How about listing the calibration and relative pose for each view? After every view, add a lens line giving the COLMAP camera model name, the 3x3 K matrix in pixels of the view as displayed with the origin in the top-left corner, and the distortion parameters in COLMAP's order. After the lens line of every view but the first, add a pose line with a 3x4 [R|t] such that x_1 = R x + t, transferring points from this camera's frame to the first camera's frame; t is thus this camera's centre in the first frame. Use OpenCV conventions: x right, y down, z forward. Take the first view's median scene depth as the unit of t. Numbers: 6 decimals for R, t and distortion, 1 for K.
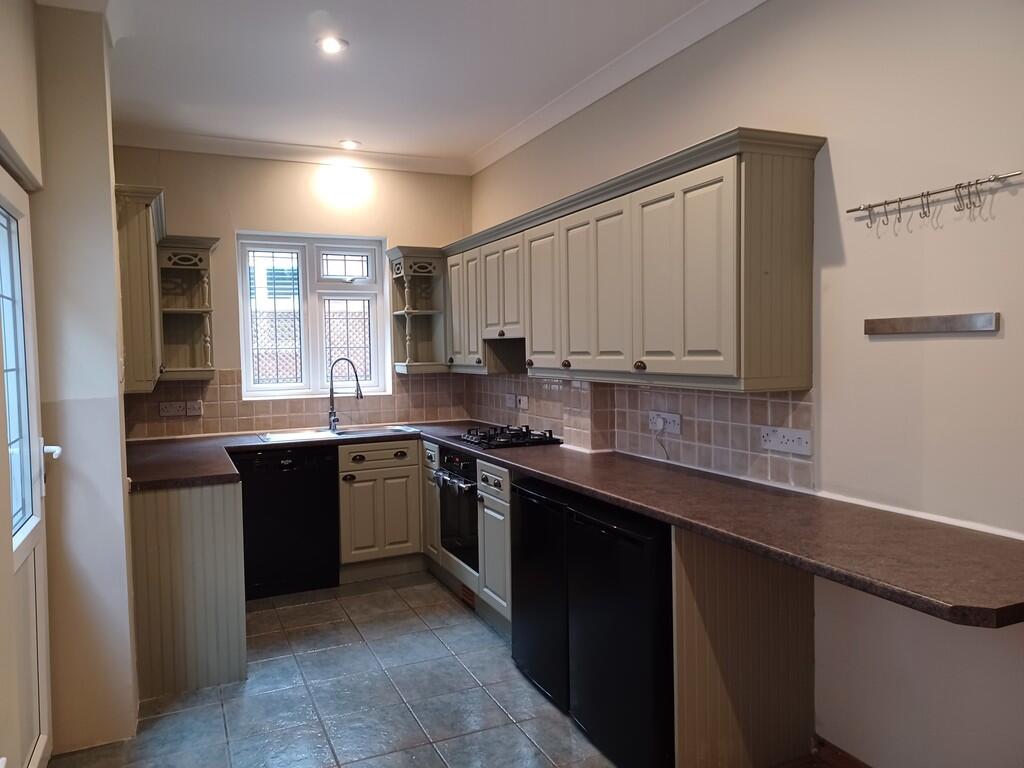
lens RADIAL K [[742.6, 0, 517.1], [0, 742.6, 382.4], [0, 0, 1]] dist [0.041041, -0.024562]
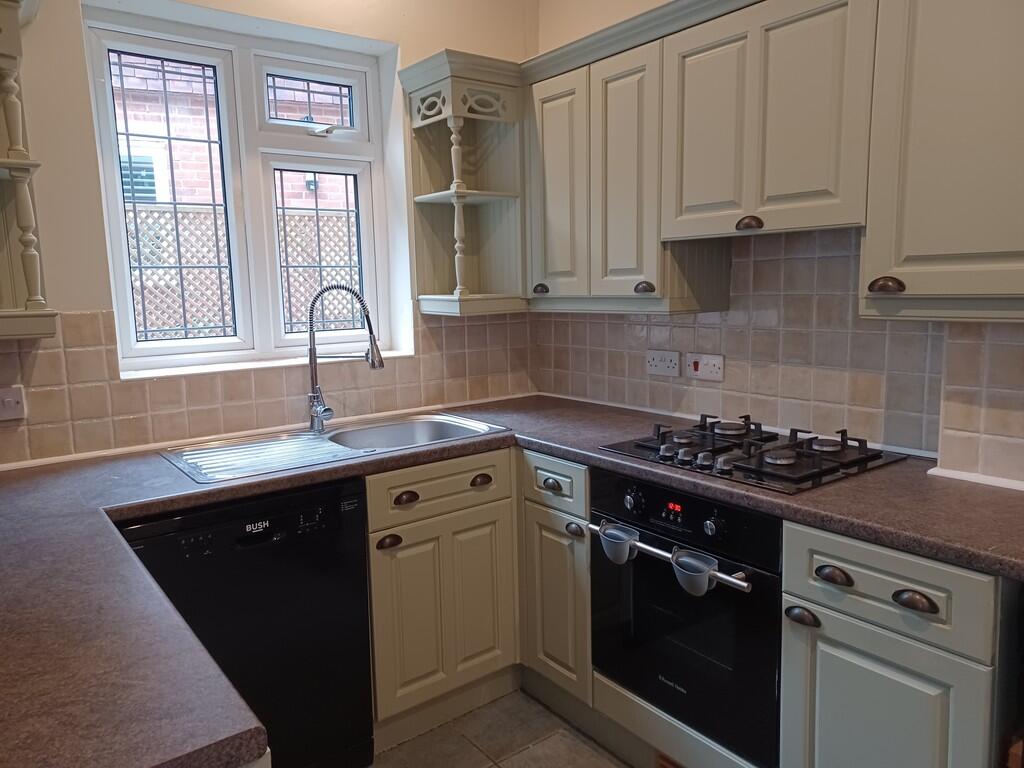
lens RADIAL K [[742.6, 0, 507.2], [0, 742.6, 386.5], [0, 0, 1]] dist [0.041041, -0.024562]
pose [[0.979467, -0.035486, 0.198456, -0.222563], [0.017719, 0.995730, 0.090595, -0.008937], [-0.200824, -0.085219, 0.975914, 0.493745]]
